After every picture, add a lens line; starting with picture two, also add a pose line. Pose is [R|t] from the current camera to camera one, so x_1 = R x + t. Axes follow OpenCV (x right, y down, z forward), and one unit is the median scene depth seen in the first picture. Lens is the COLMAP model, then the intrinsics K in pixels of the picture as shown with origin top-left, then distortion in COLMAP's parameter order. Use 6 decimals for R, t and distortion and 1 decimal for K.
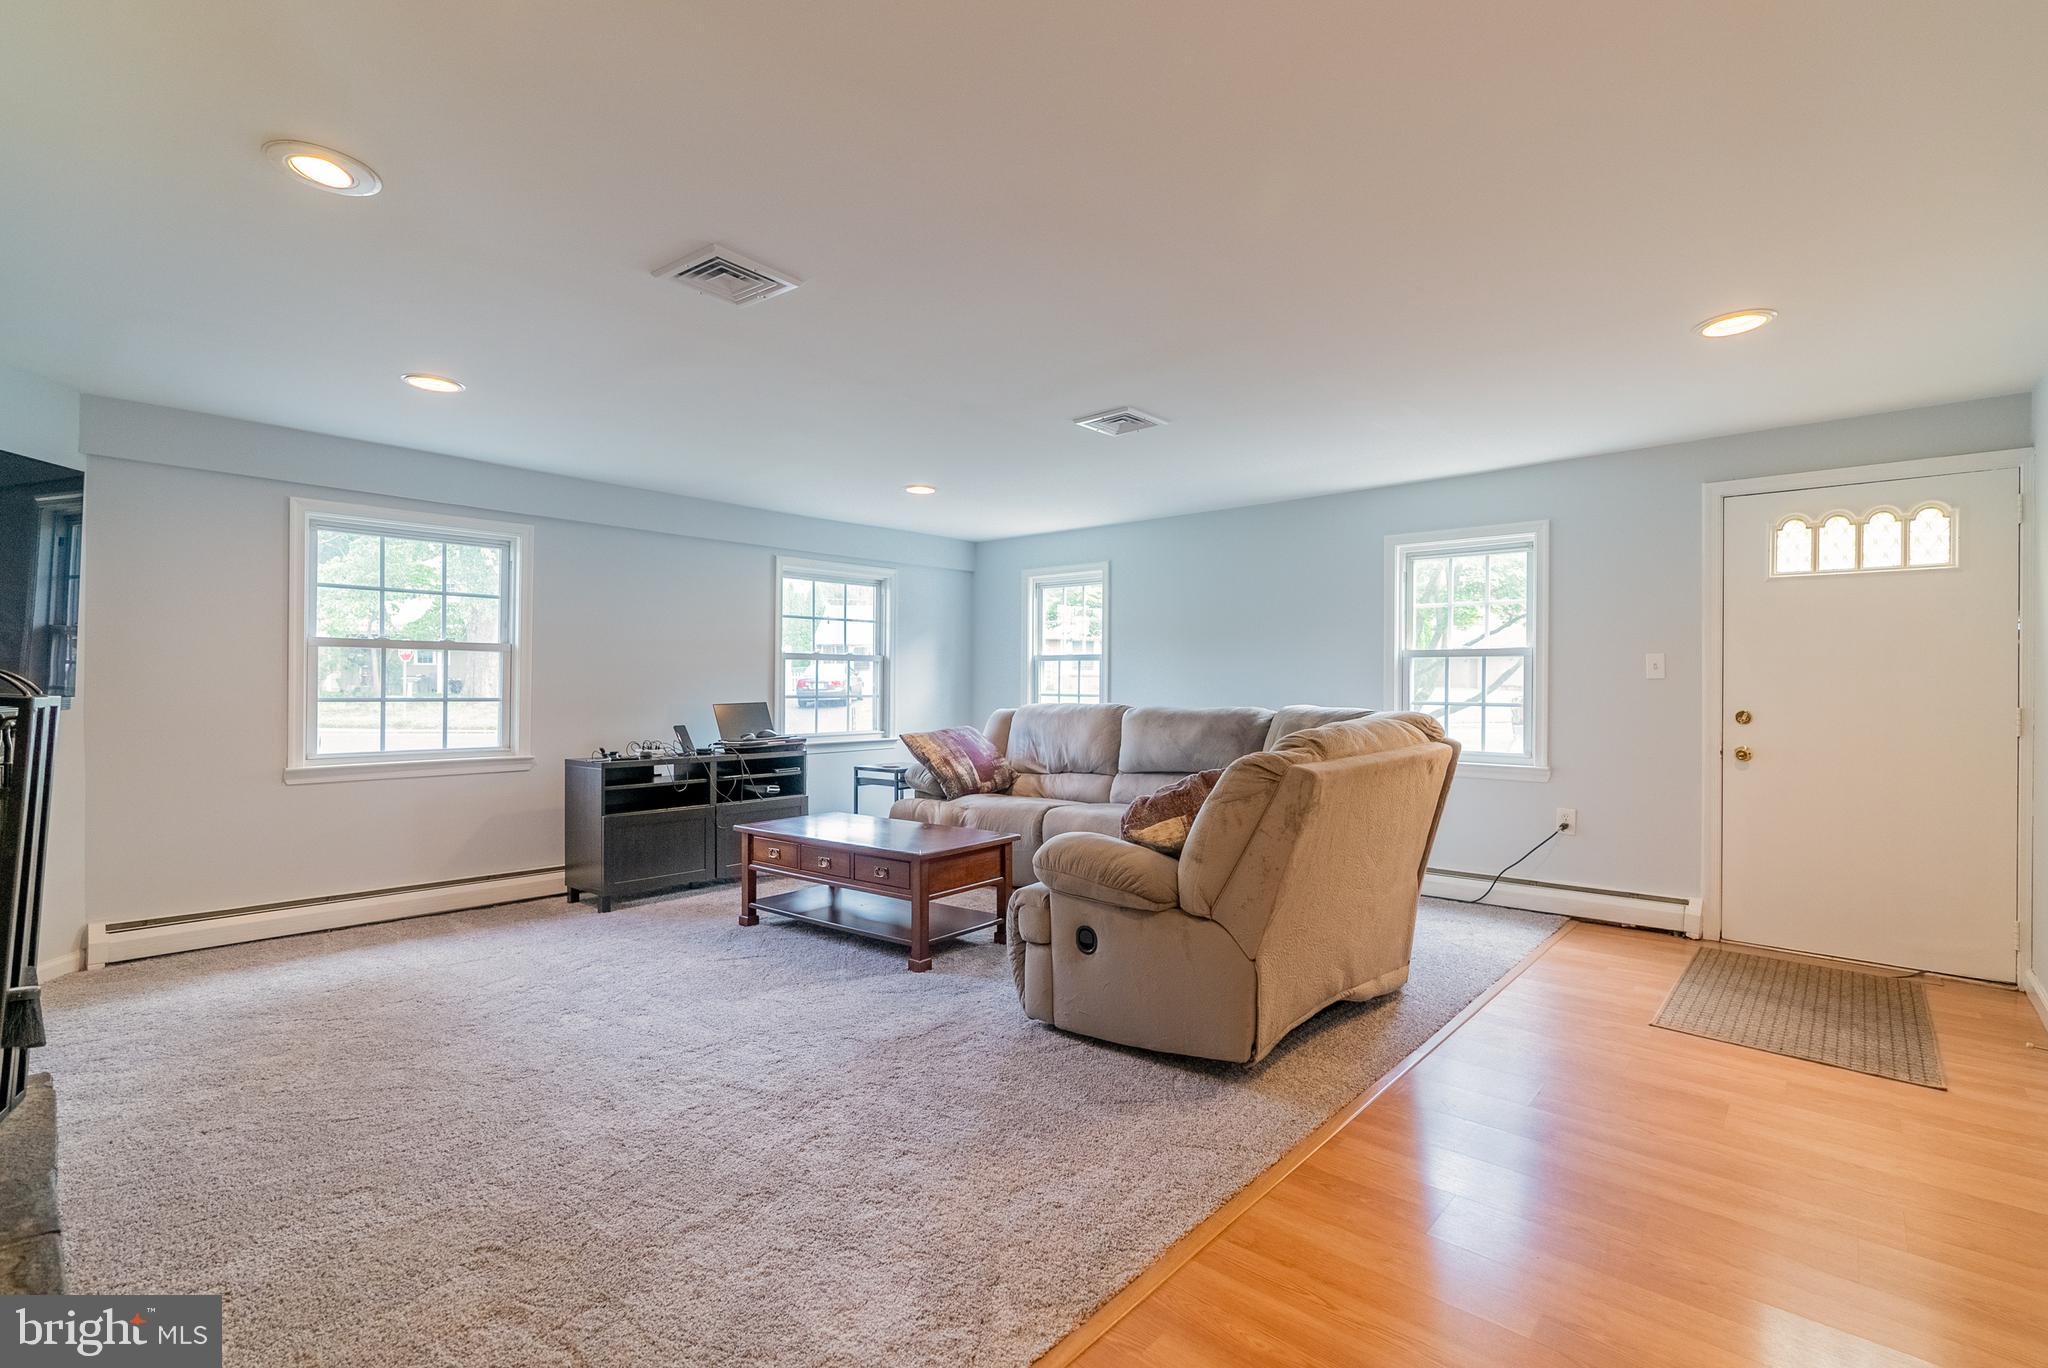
lens RADIAL K [[927.4, 0, 1032.2], [0, 927.4, 678.5], [0, 0, 1]] dist [-0.013063, 0.004723]
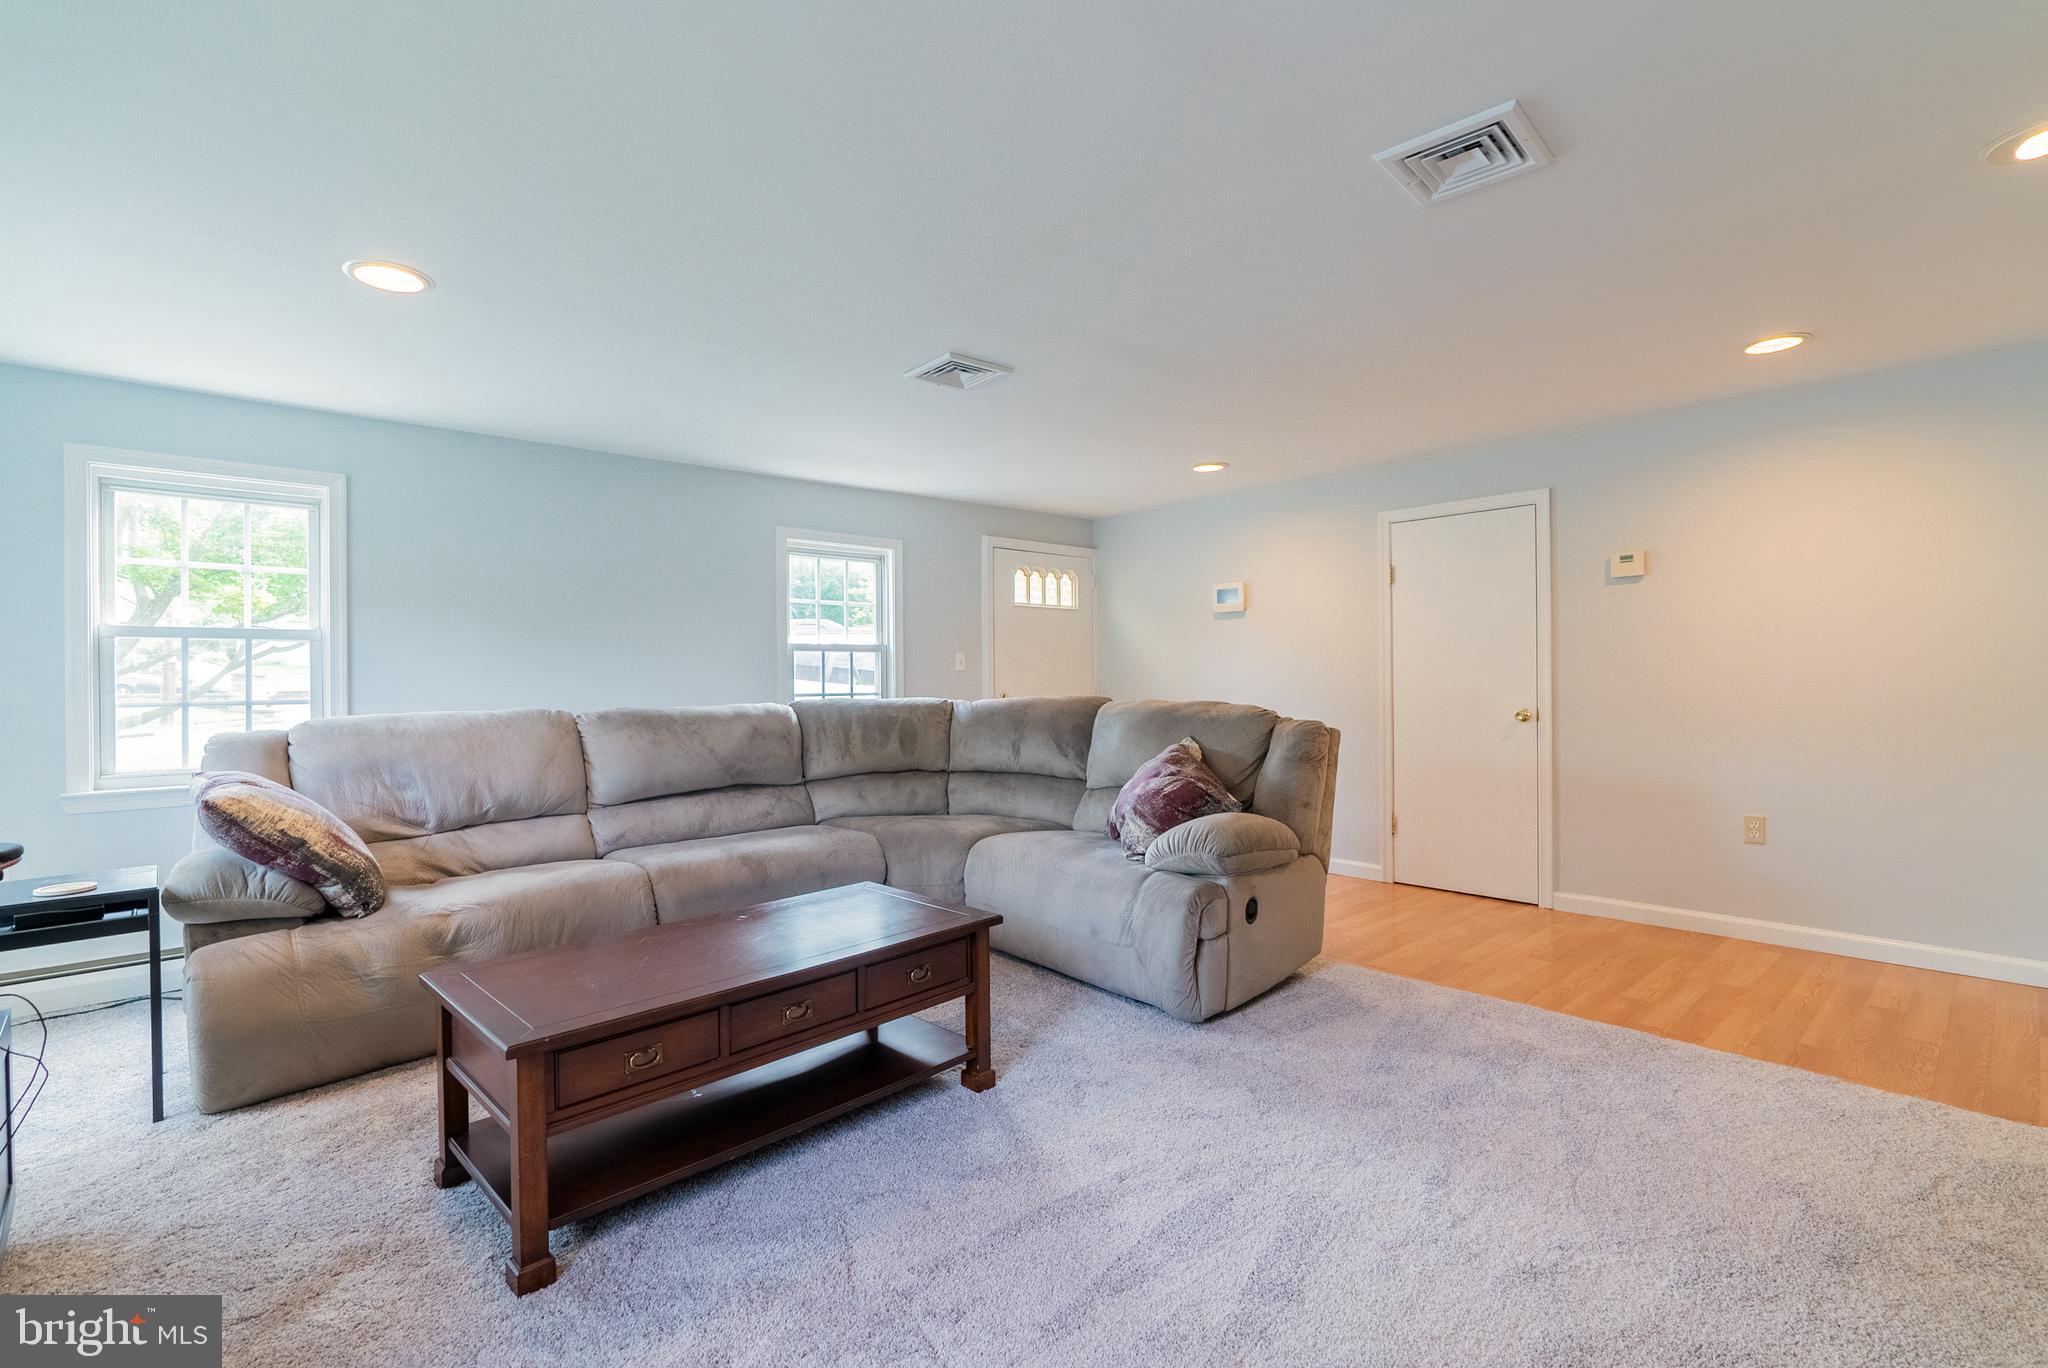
lens RADIAL K [[927.4, 0, 1032.2], [0, 927.4, 678.5], [0, 0, 1]] dist [-0.013063, 0.004723]
pose [[0.113718, -0.007307, 0.993486, -0.604269], [-0.001255, 0.999971, 0.007498, 0.000453], [-0.993512, -0.002099, 0.113706, 0.653974]]
